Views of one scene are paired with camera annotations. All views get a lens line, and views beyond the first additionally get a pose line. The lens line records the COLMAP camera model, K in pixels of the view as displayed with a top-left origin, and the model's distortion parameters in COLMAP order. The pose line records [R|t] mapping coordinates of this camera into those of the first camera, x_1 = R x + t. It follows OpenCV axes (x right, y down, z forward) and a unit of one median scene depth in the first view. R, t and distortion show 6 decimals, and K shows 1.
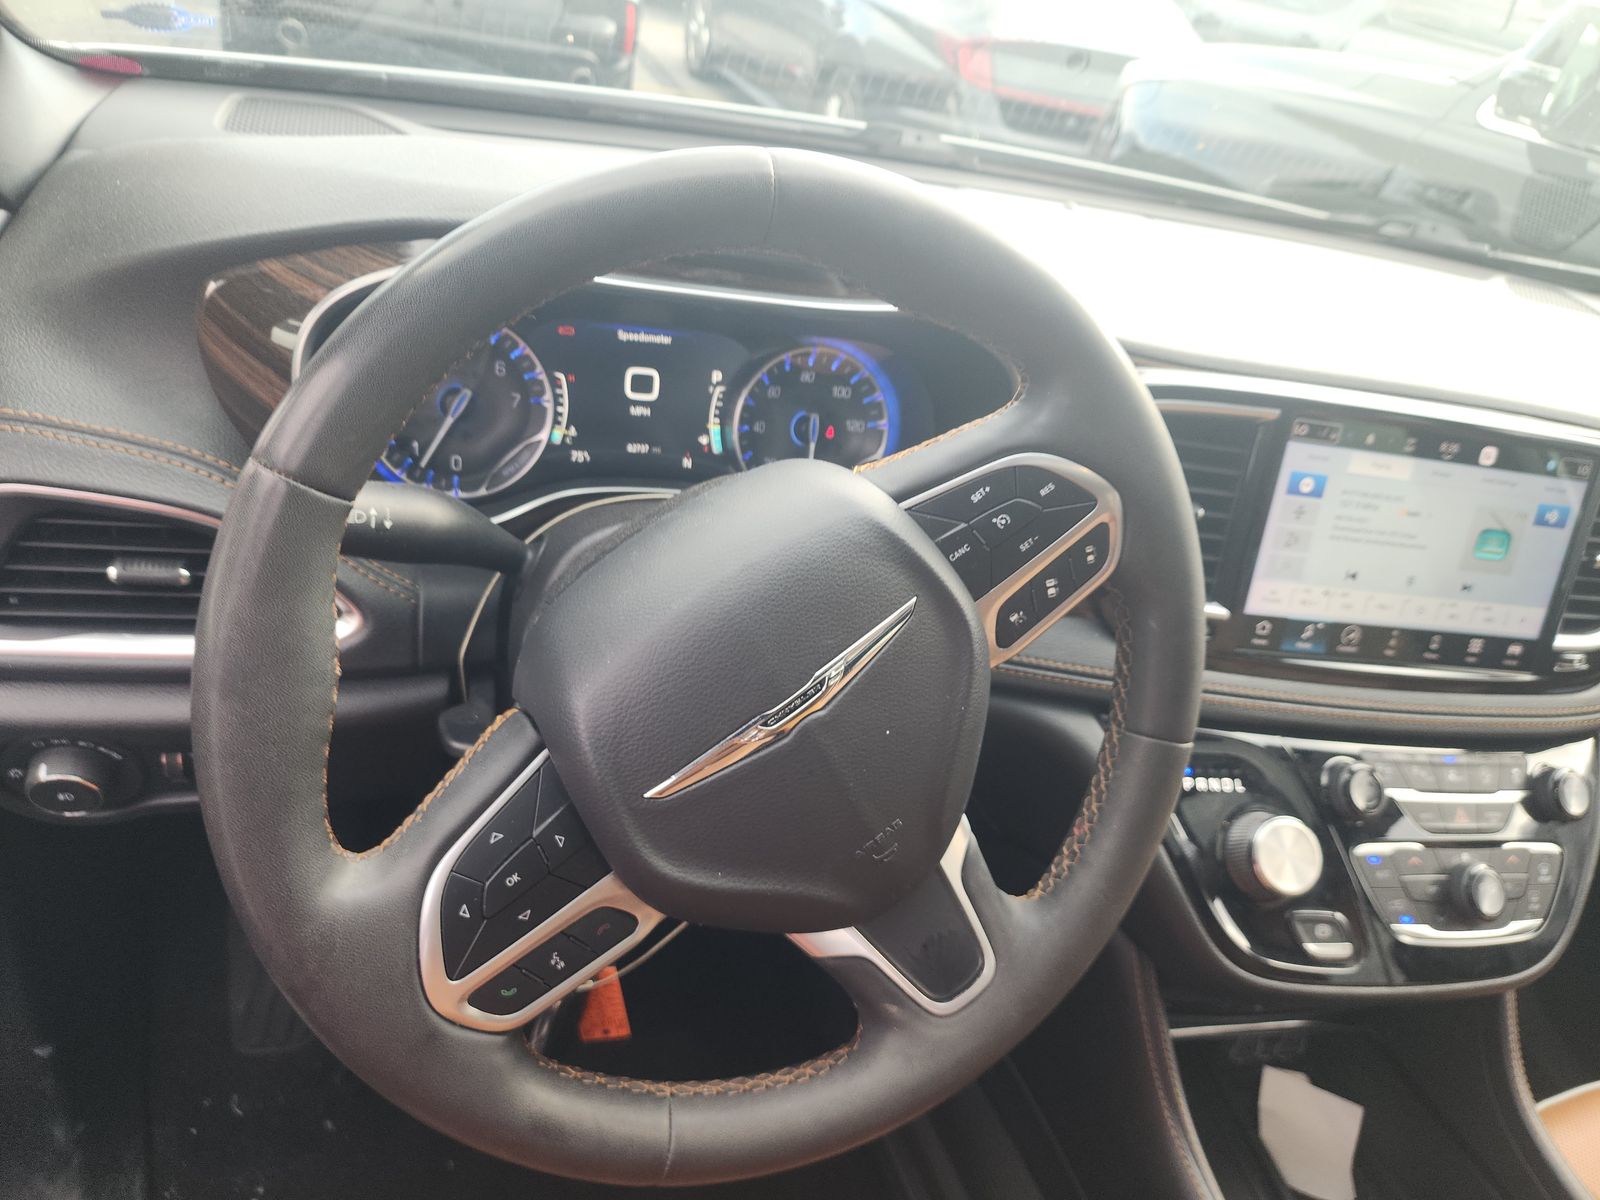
lens RADIAL K [[1113.6, 0, 801.7], [0, 1113.6, 619.6], [0, 0, 1]] dist [0.006170, -0.006846]
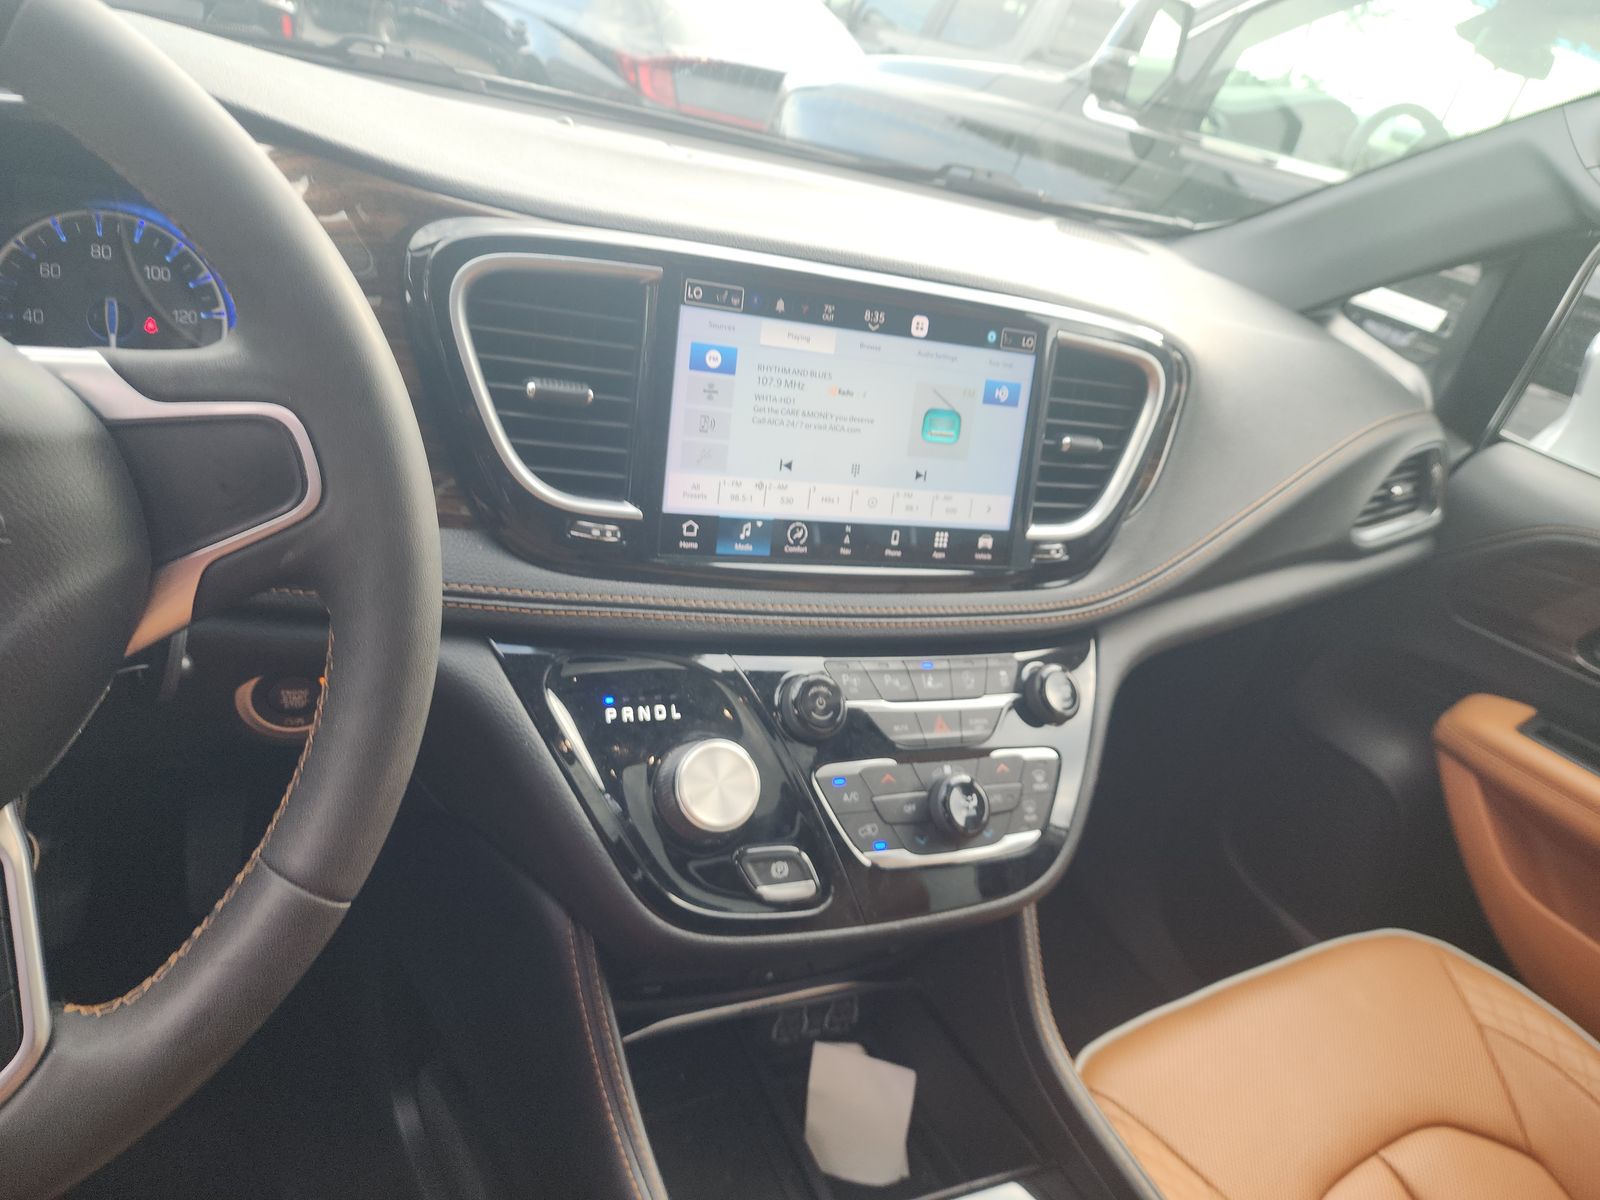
lens RADIAL K [[1085.5, 0, 800.0], [0, 1085.5, 600.0], [0, 0, 1]] dist [0.133964, -0.144902]
pose [[0.976106, -0.077392, 0.203047, 0.314702], [0.086681, 0.995540, -0.037243, 0.100127], [-0.199259, 0.053954, 0.978460, 0.150376]]
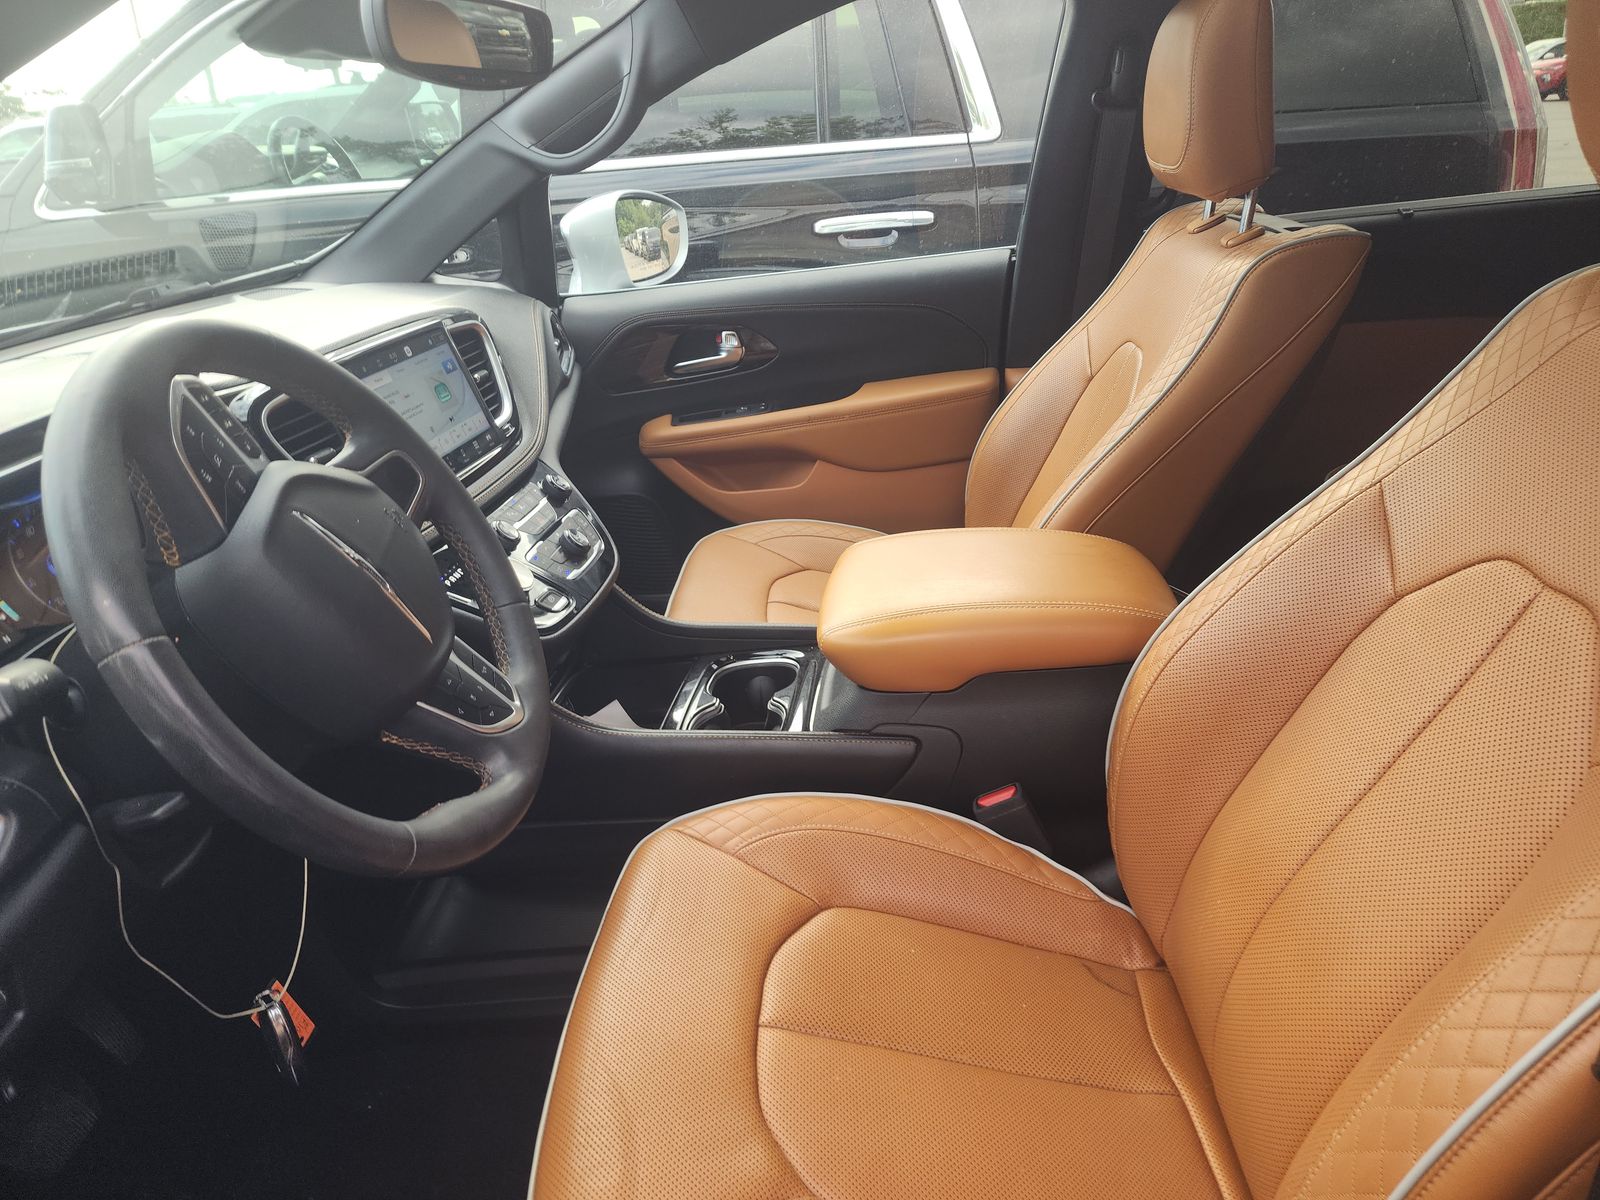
lens RADIAL K [[1084.1, 0, 798.3], [0, 1084.1, 631.5], [0, 0, 1]] dist [-0.002942, -0.001506]
pose [[0.342053, -0.607148, 0.717197, -0.648596], [0.624587, 0.717134, 0.309210, 0.024812], [-0.702062, 0.342185, 0.624514, -0.334939]]
